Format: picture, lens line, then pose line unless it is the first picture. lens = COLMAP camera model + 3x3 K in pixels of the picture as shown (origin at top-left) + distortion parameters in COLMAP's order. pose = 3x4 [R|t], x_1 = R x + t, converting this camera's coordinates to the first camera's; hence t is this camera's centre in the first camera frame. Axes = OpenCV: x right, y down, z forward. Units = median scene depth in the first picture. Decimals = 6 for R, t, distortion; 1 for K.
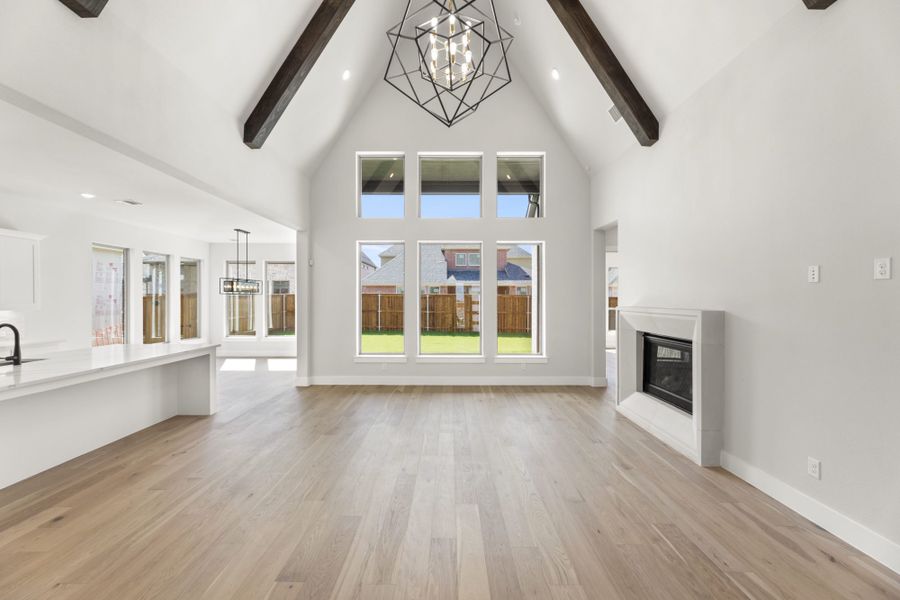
lens RADIAL K [[359.5, 0, 447.9], [0, 359.5, 300.5], [0, 0, 1]] dist [0.001323, 0.000277]
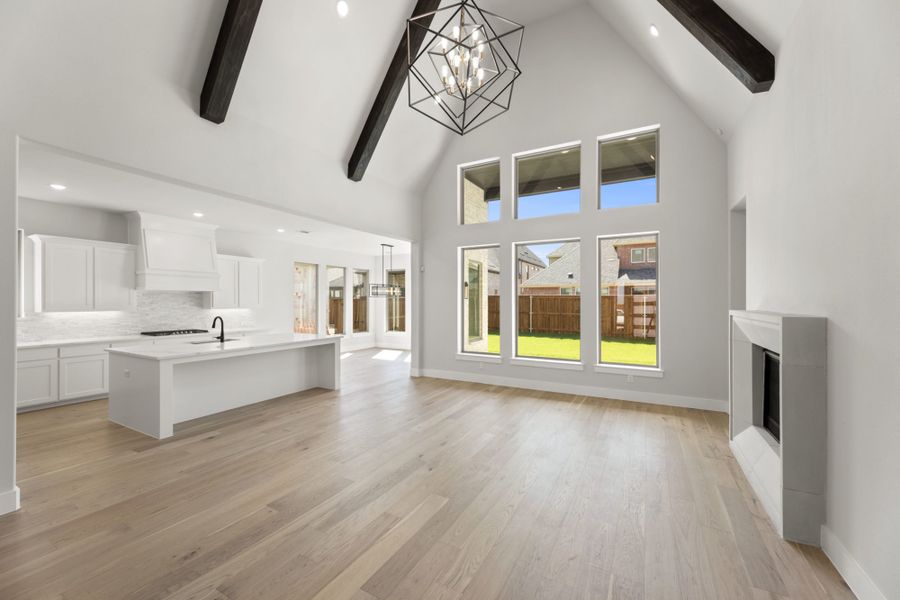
lens RADIAL K [[359.5, 0, 447.9], [0, 359.5, 300.5], [0, 0, 1]] dist [0.001323, 0.000277]
pose [[0.878355, -0.002143, -0.478004, 0.236502], [-0.000263, 0.999988, -0.004966, 0.000437], [0.478009, 0.004488, 0.878344, 0.035423]]
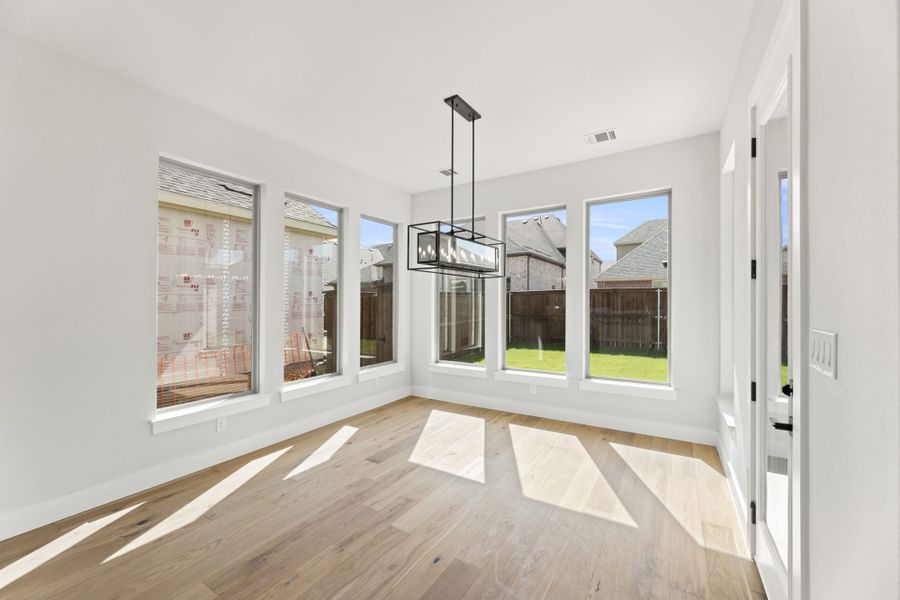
lens RADIAL K [[359.5, 0, 447.9], [0, 359.5, 300.5], [0, 0, 1]] dist [0.001323, 0.000277]
pose [[0.851655, -0.000985, -0.524102, -0.478078], [-0.002607, 0.999978, -0.006114, 0.014363], [0.524096, 0.006573, 0.851634, 0.828079]]
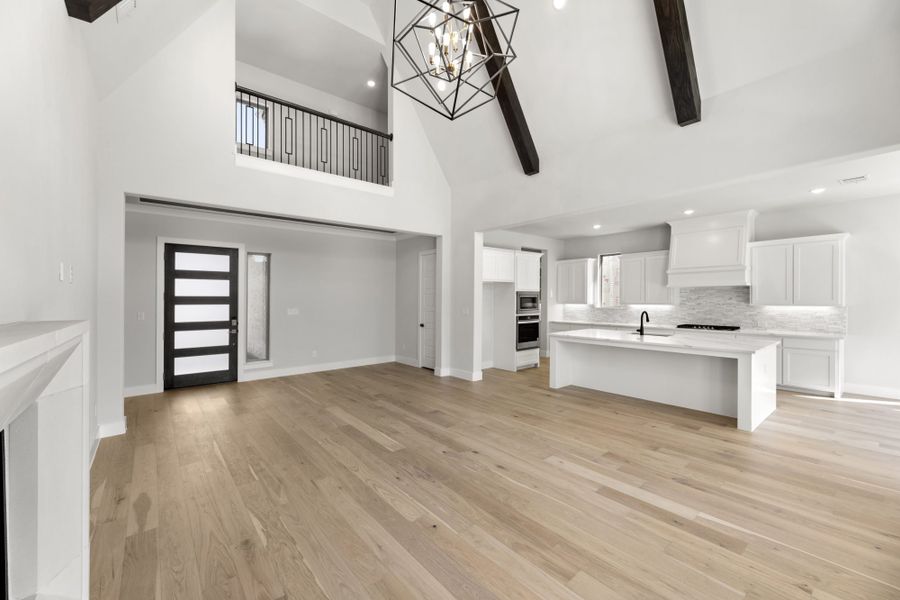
lens RADIAL K [[359.5, 0, 447.9], [0, 359.5, 300.5], [0, 0, 1]] dist [0.001323, 0.000277]
pose [[-0.765518, 0.006332, -0.643384, 0.320220], [0.002287, 0.999972, 0.007121, -0.000728], [0.643411, 0.003980, -0.765511, 0.882882]]
